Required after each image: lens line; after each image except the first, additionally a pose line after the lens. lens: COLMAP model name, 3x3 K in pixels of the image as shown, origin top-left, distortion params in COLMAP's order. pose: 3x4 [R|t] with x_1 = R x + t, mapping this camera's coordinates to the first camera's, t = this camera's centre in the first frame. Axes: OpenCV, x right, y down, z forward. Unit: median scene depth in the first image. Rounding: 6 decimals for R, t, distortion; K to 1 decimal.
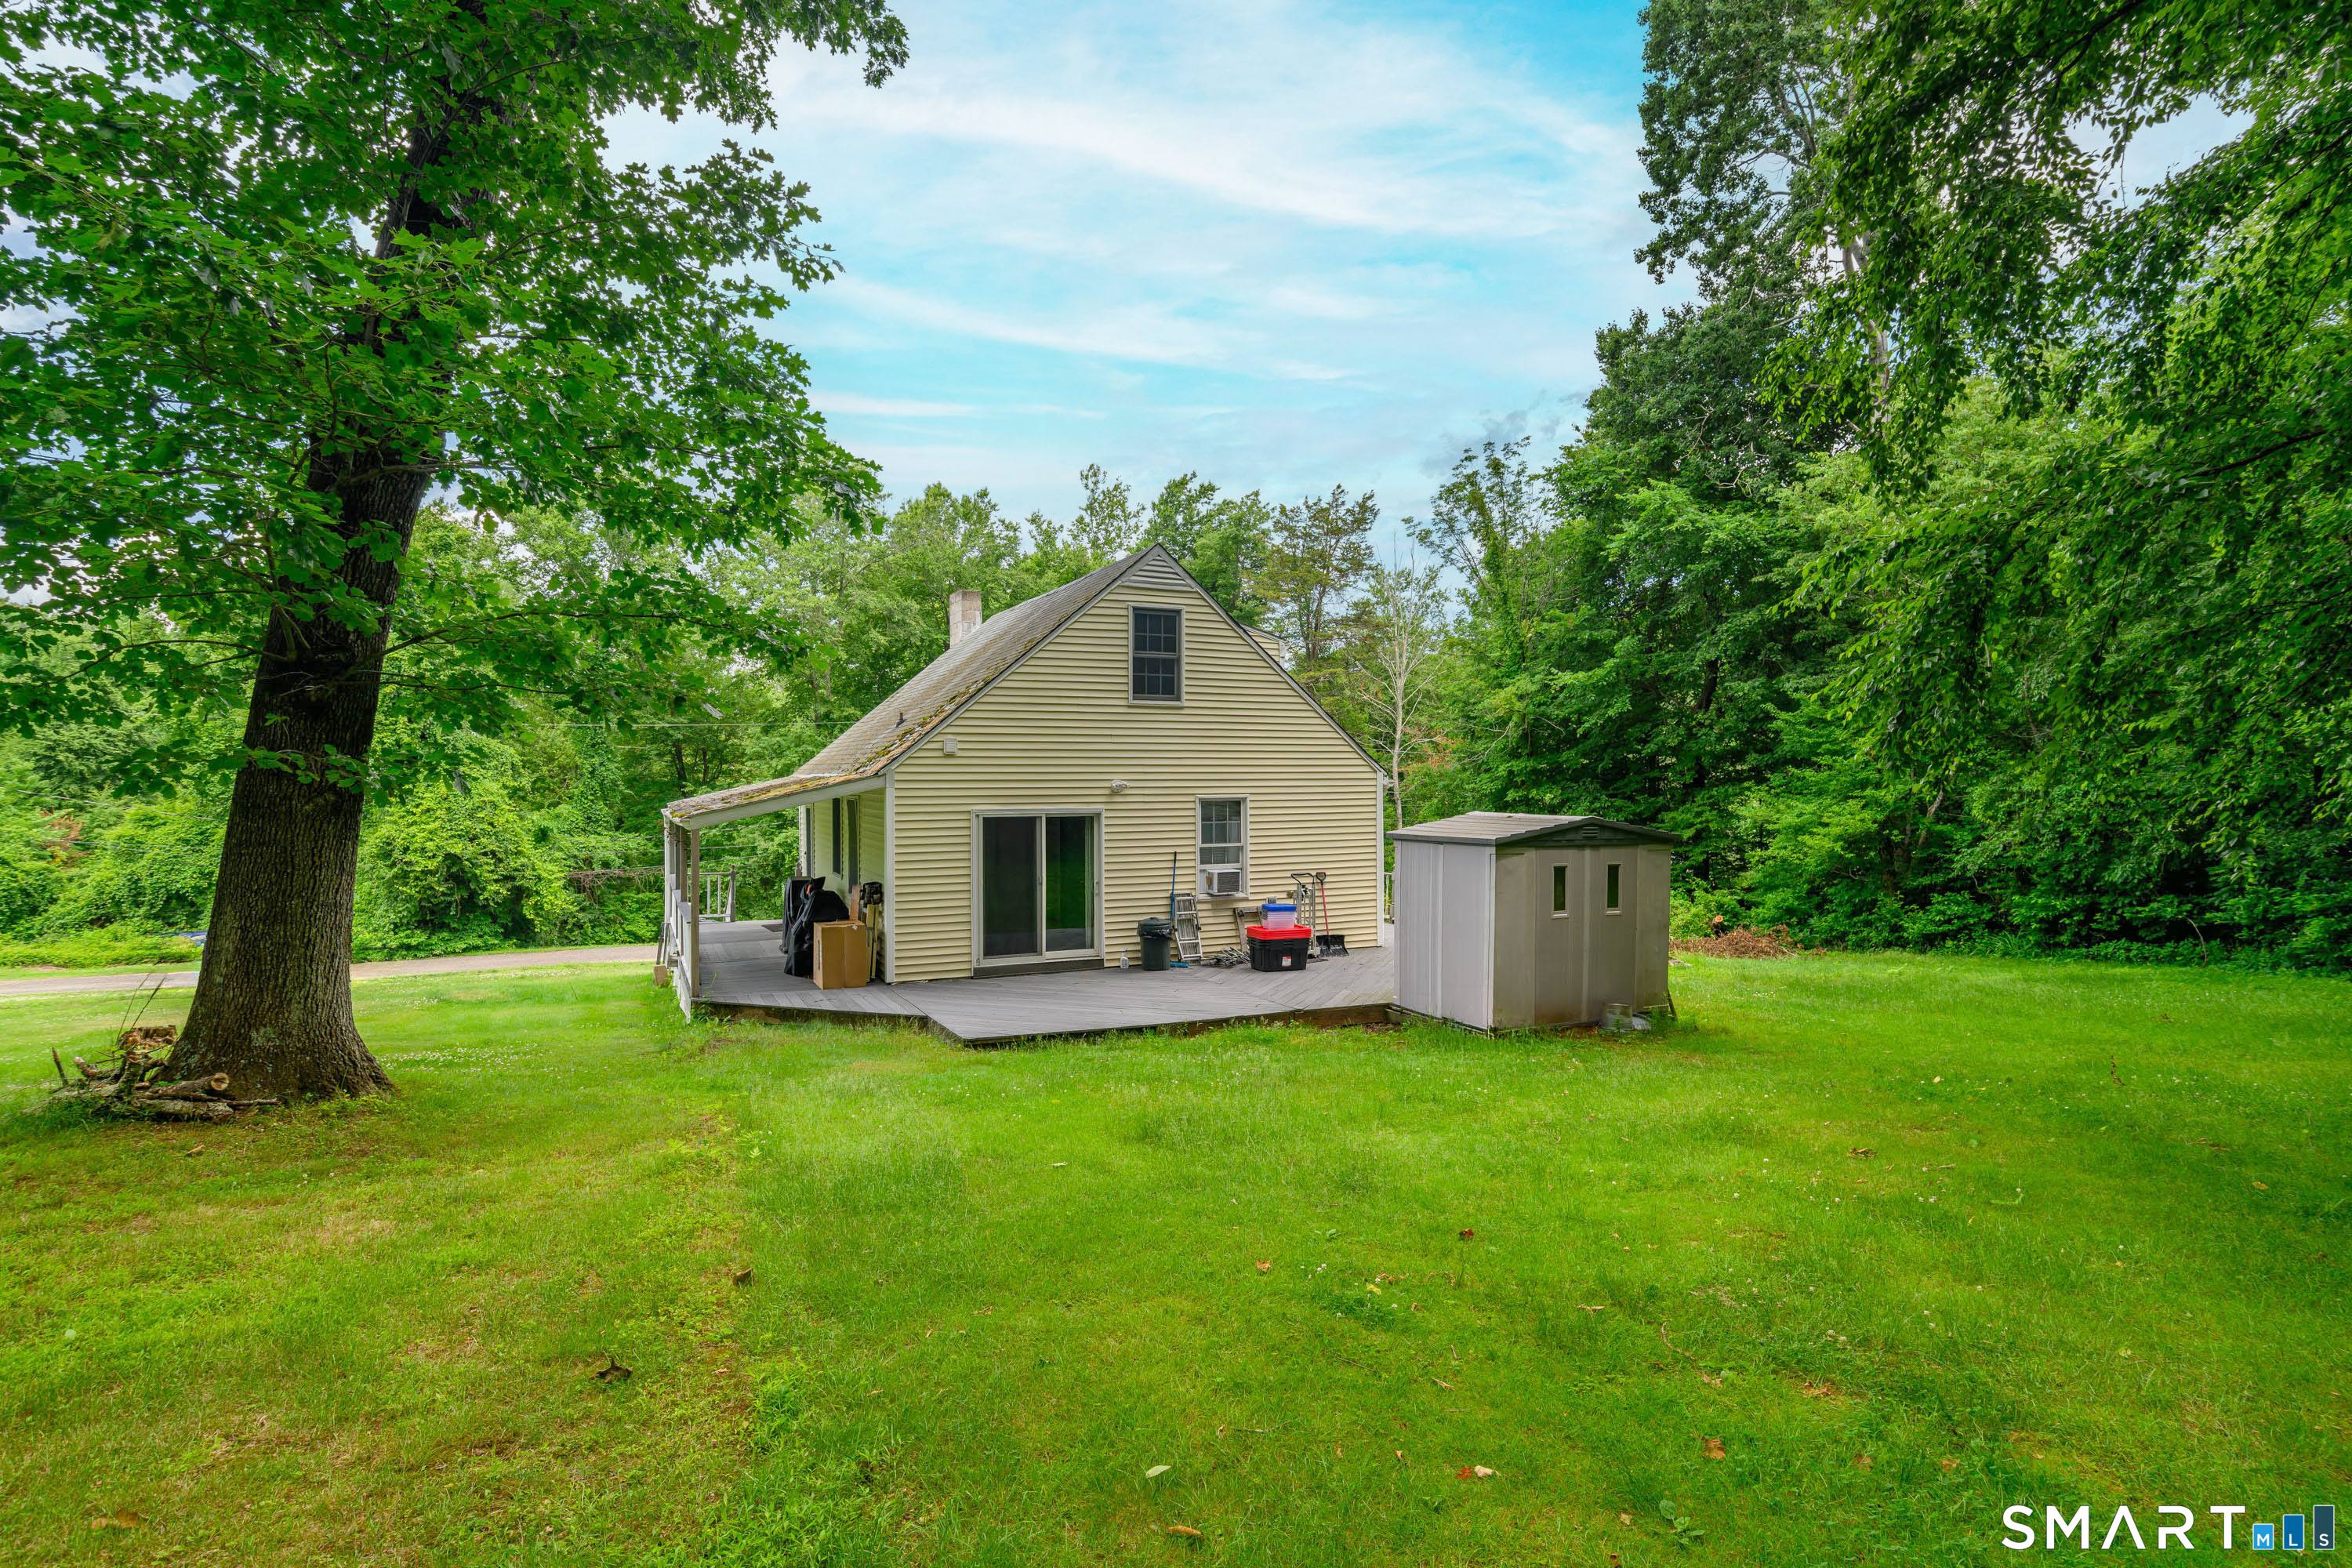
lens RADIAL K [[1188.5, 0, 1177.7], [0, 1188.5, 808.4], [0, 0, 1]] dist [-0.014214, 0.002968]
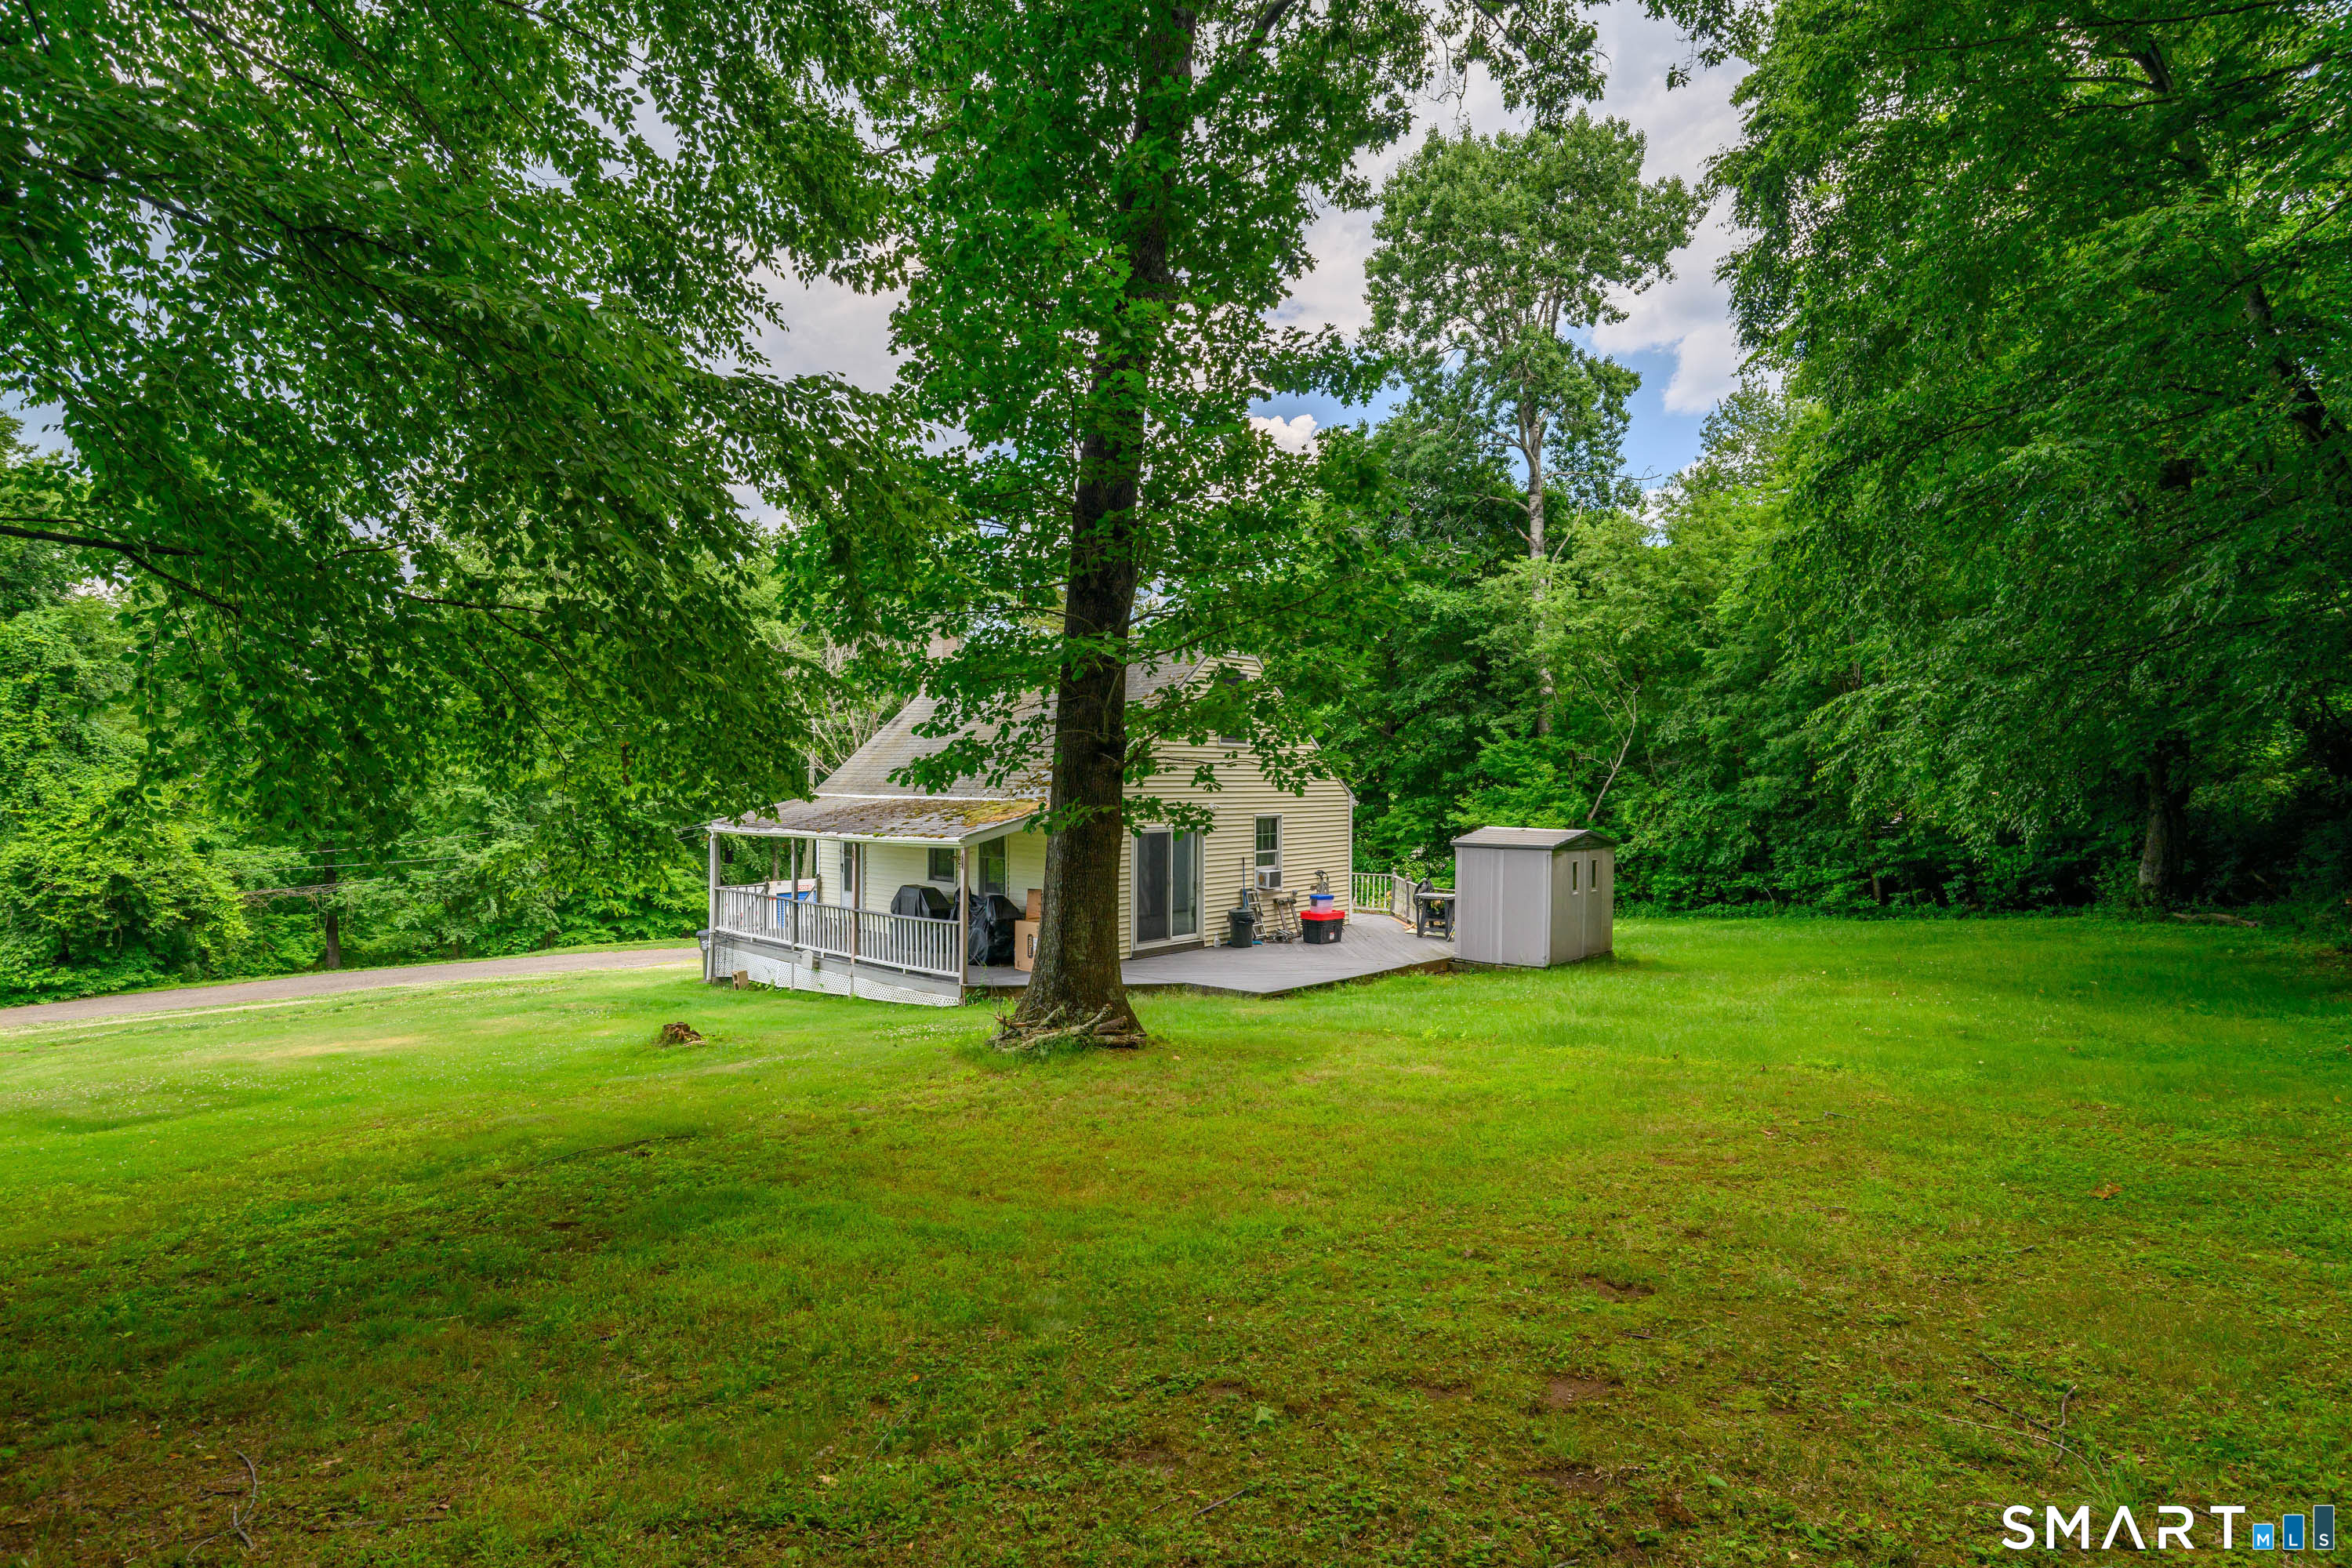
lens RADIAL K [[1188.5, 0, 1181.6], [0, 1188.5, 769.6], [0, 0, 1]] dist [-0.014214, 0.002968]
pose [[0.927765, 0.006981, 0.373099, -0.343140], [0.004778, 0.999521, -0.030583, -0.013188], [-0.373134, 0.030157, 0.927287, -0.127337]]
